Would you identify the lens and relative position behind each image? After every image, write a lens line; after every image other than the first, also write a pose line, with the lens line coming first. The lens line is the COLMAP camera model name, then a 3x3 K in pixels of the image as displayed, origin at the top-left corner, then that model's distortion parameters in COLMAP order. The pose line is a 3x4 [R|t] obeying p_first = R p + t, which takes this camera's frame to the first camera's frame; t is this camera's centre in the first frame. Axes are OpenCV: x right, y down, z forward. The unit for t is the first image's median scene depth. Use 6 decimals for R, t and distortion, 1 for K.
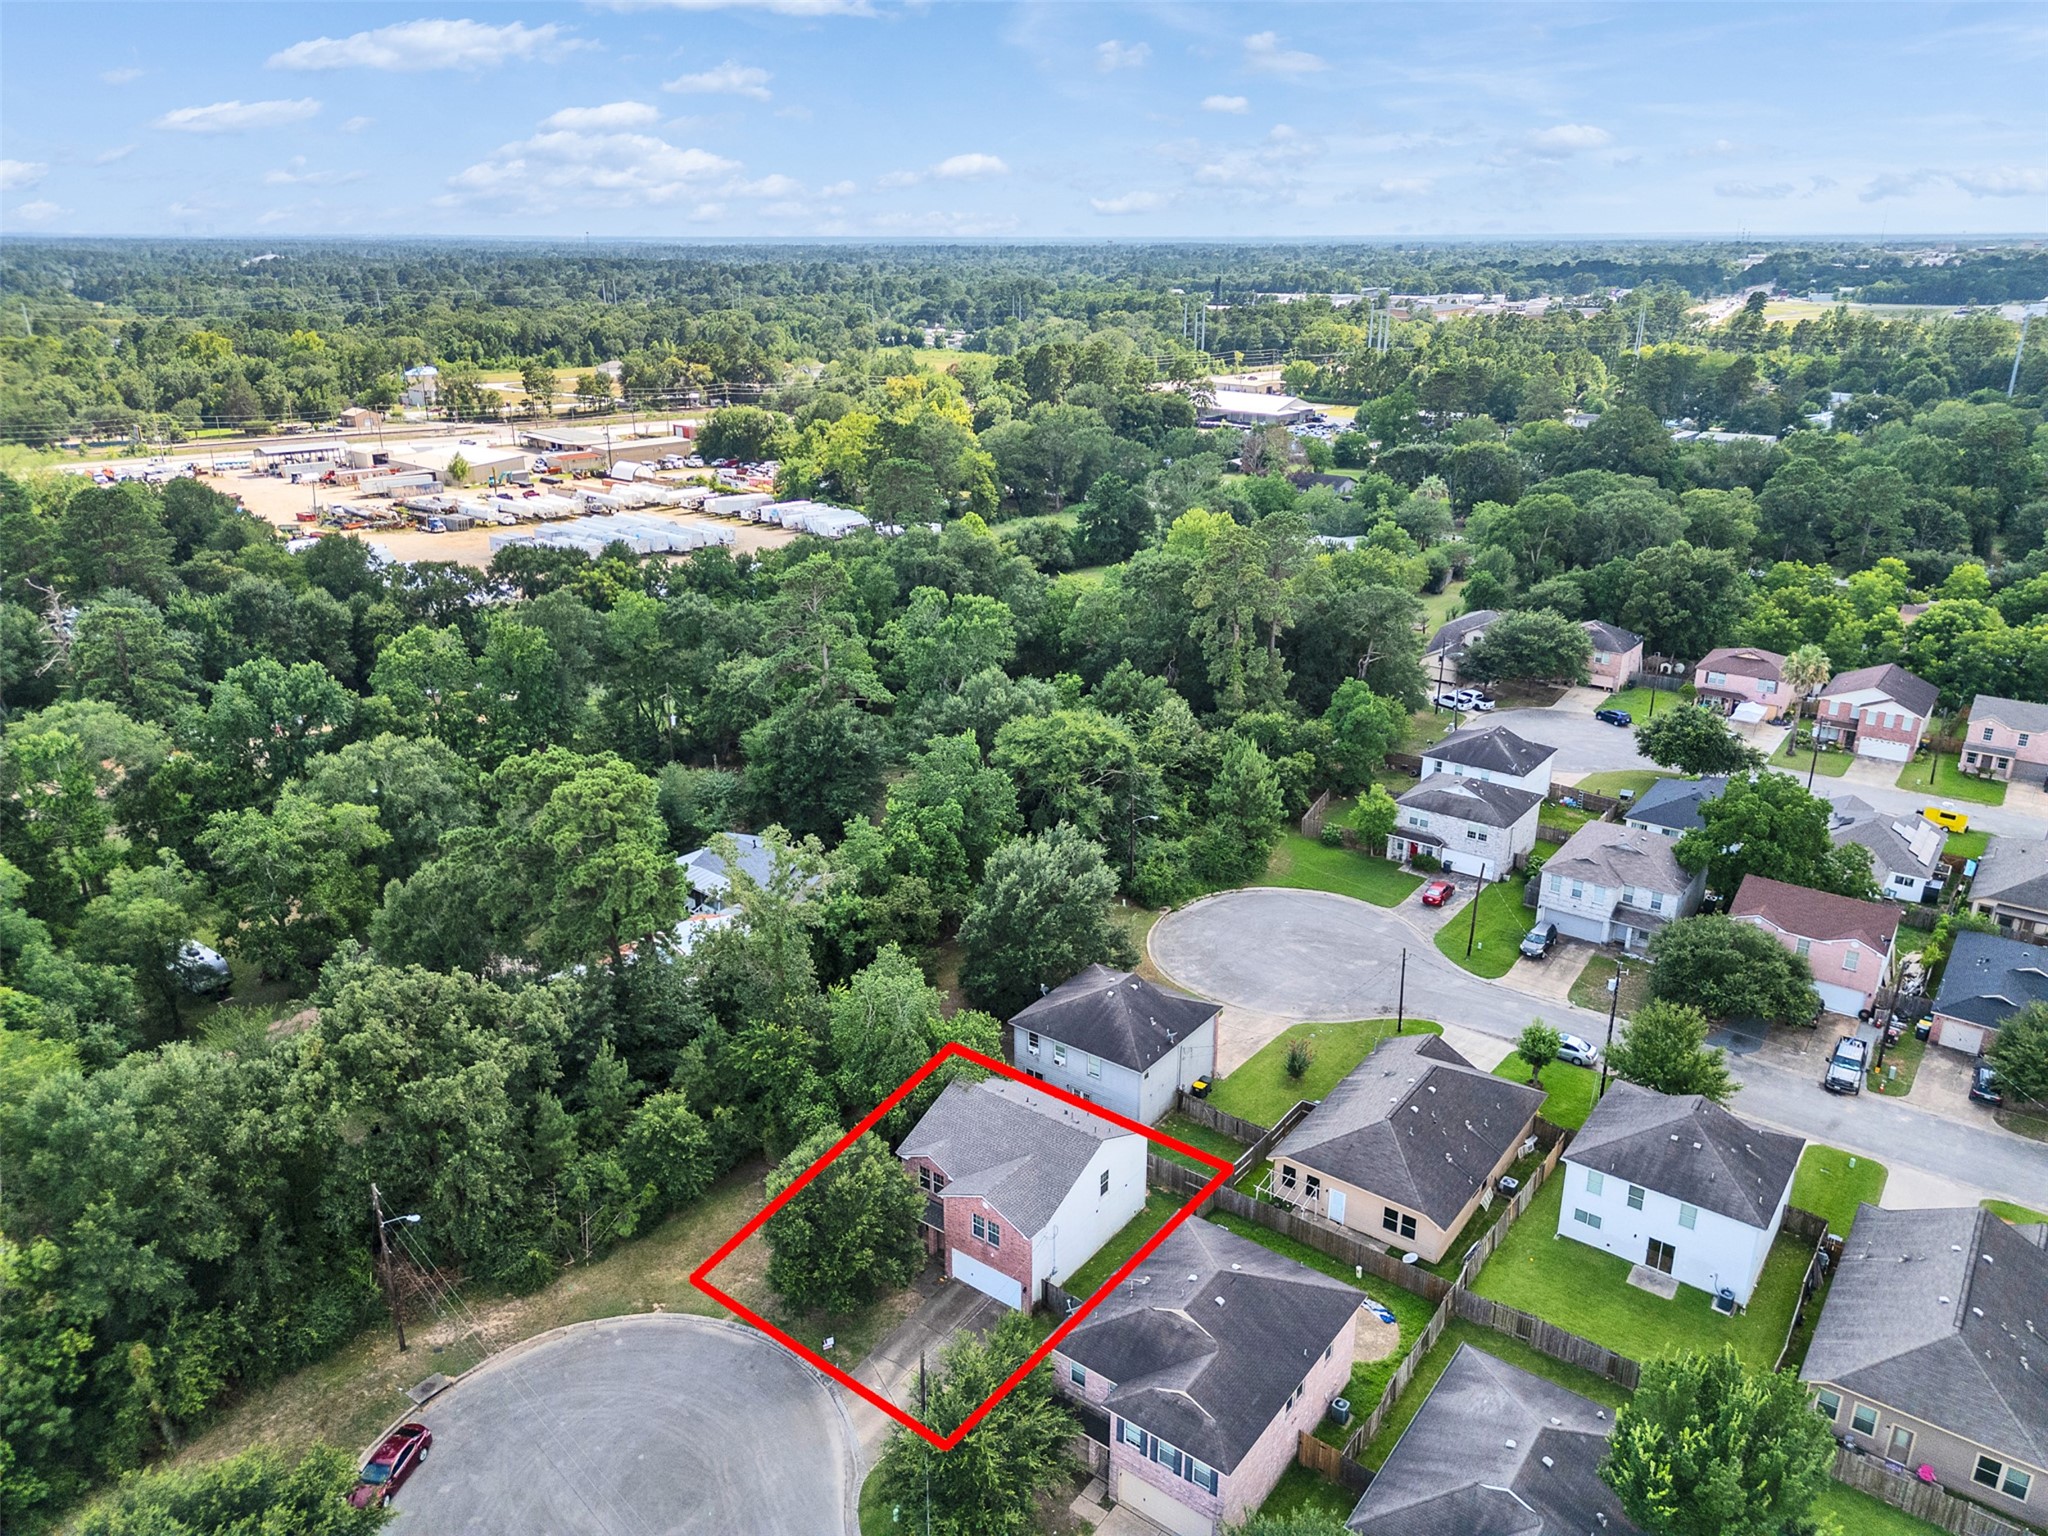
lens RADIAL K [[1437.2, 0, 1018.6], [0, 1437.2, 772.3], [0, 0, 1]] dist [0.075463, -0.080761]
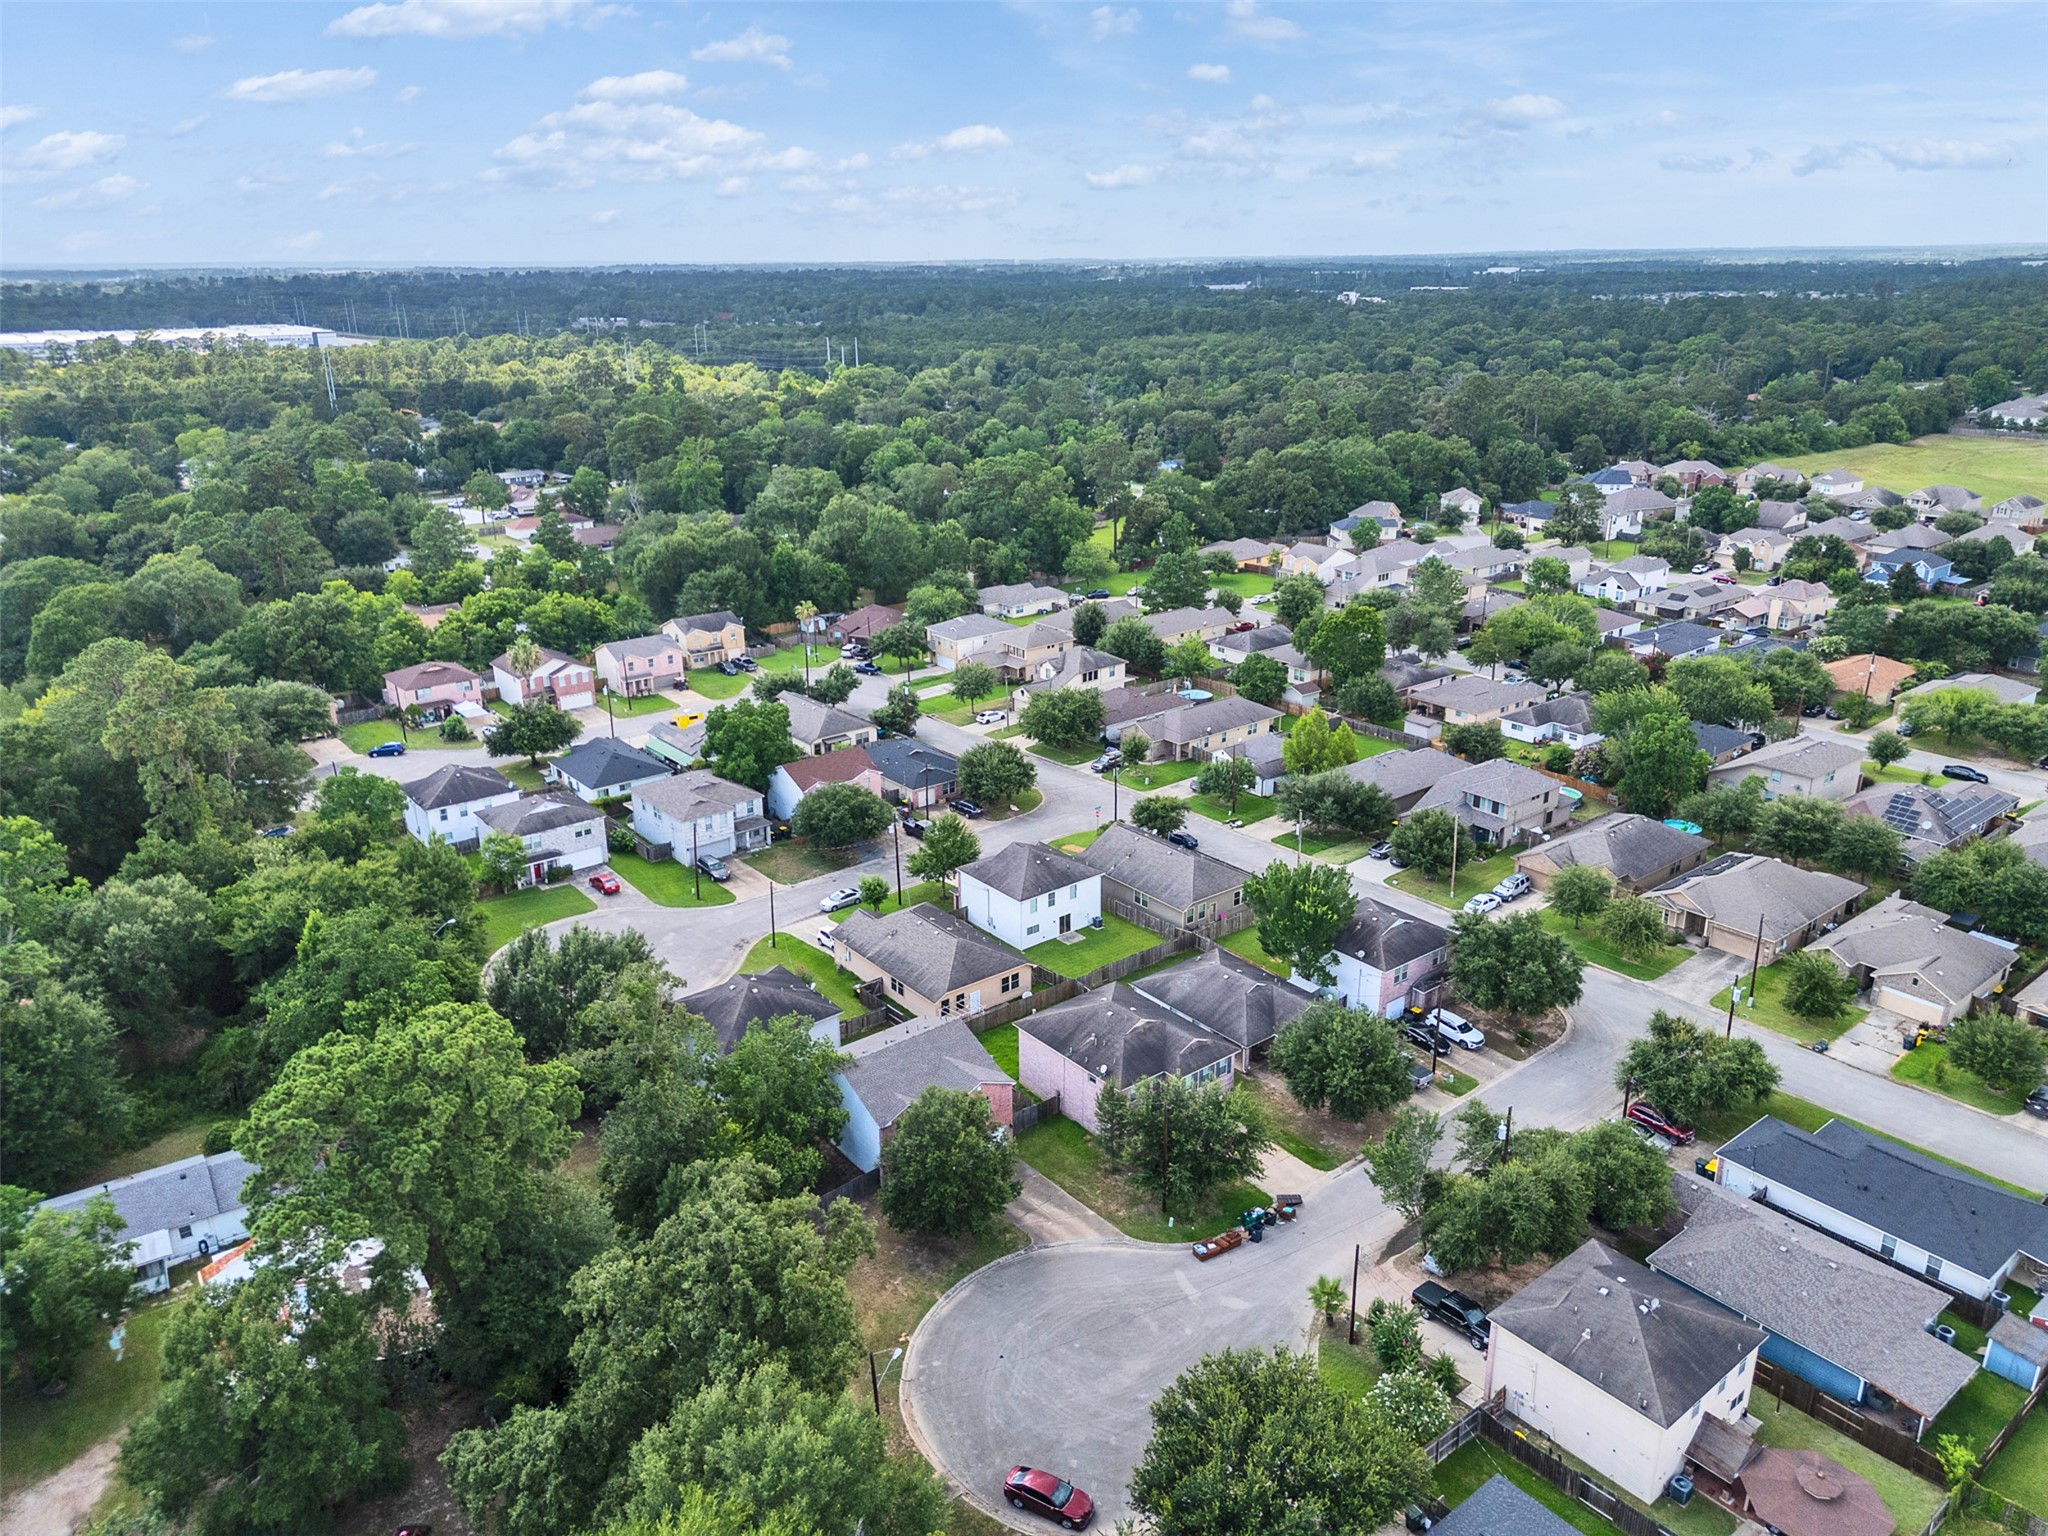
lens RADIAL K [[1437.2, 0, 1018.6], [0, 1437.2, 772.3], [0, 0, 1]] dist [0.075463, -0.080761]
pose [[0.253789, -0.327578, 0.910101, -0.707457], [0.349969, 0.908258, 0.229323, -0.160180], [-0.901728, 0.260308, 0.345148, 0.277071]]
